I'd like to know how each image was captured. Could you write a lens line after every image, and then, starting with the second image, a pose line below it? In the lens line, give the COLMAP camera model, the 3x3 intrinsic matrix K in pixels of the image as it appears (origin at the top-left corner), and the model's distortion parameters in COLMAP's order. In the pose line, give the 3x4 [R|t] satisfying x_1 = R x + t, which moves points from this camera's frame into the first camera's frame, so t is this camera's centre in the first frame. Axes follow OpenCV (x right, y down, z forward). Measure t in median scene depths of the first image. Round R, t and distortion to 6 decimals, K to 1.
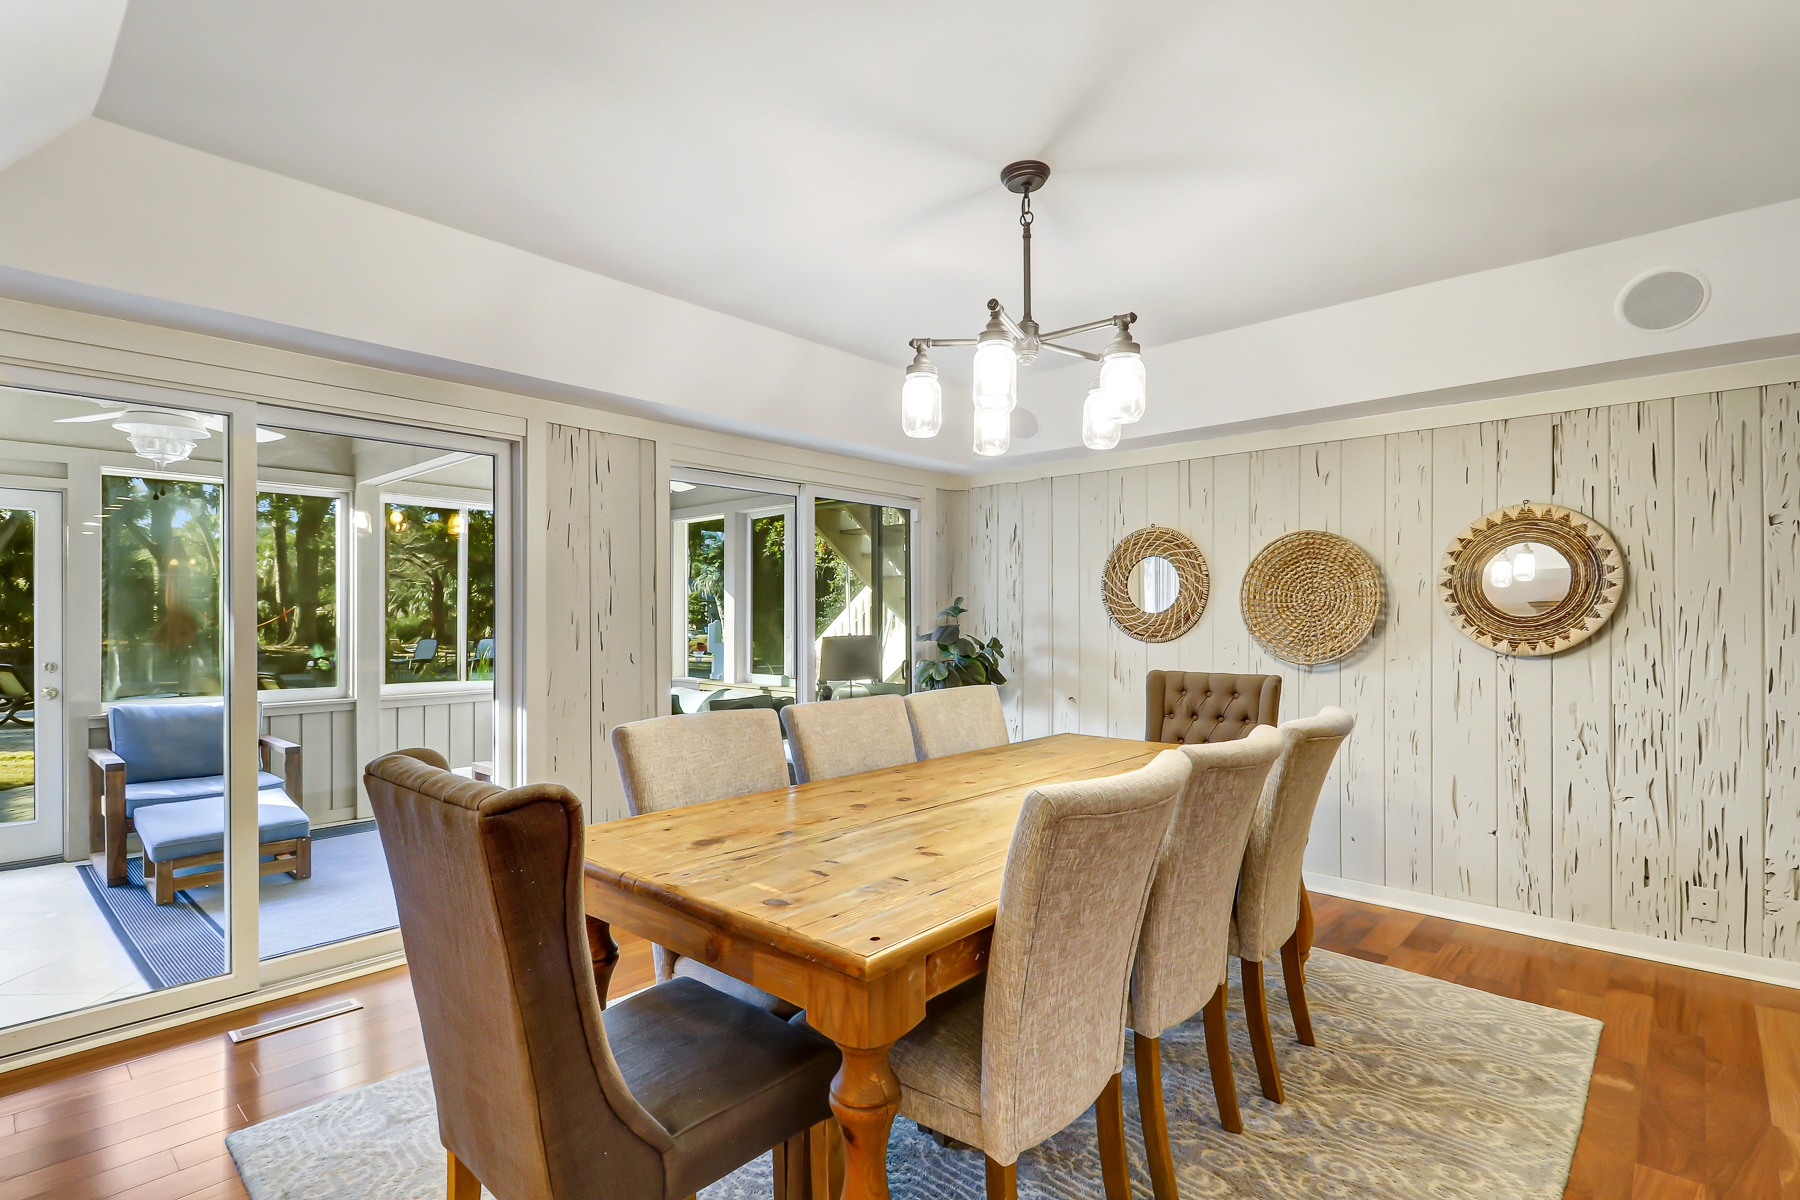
lens RADIAL K [[853.9, 0, 900.8], [0, 853.9, 605.0], [0, 0, 1]] dist [0.004731, -0.000116]
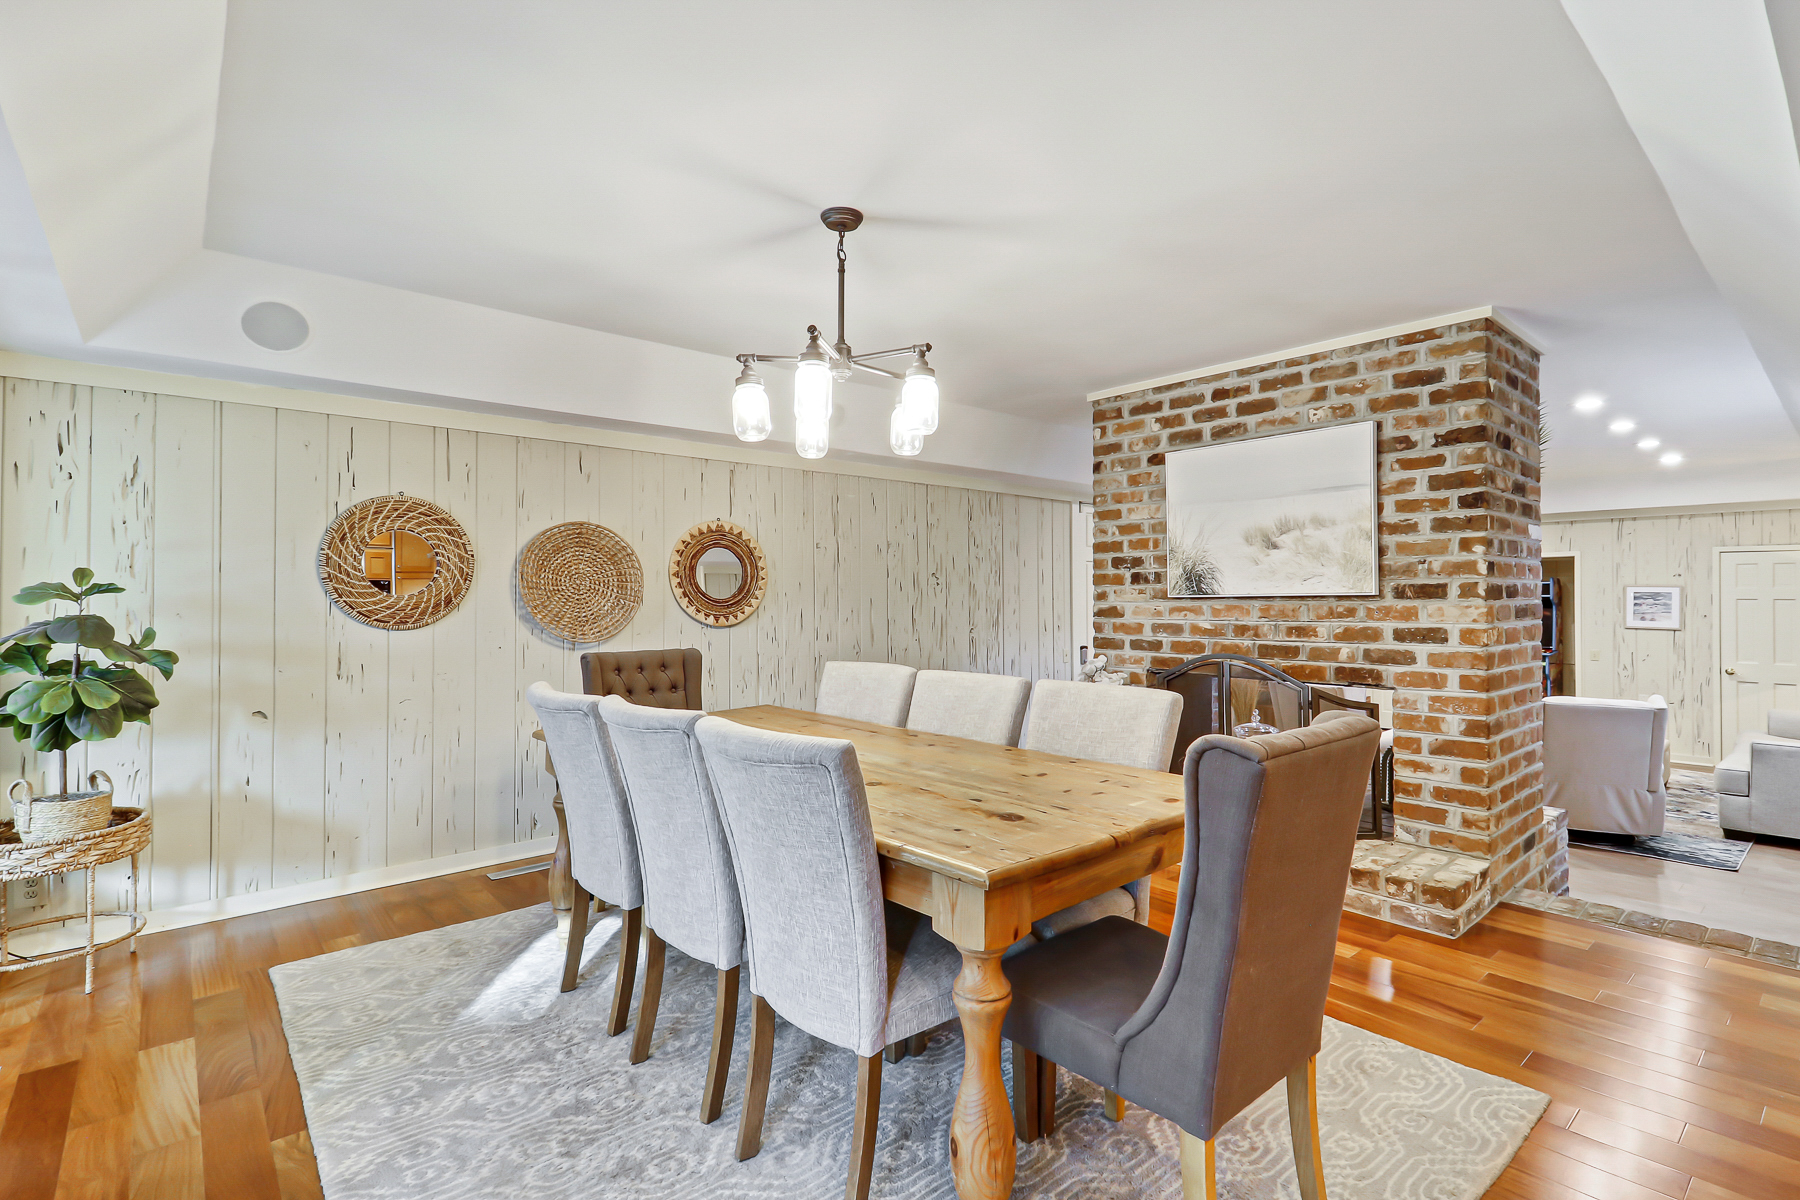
lens RADIAL K [[853.9, 0, 901.2], [0, 853.9, 595.9], [0, 0, 1]] dist [0.004731, -0.000116]
pose [[0.106844, 0.000094, 0.994276, -0.648353], [-0.011915, 0.999928, 0.001186, 0.003194], [-0.994204, -0.011973, 0.106837, 0.517569]]
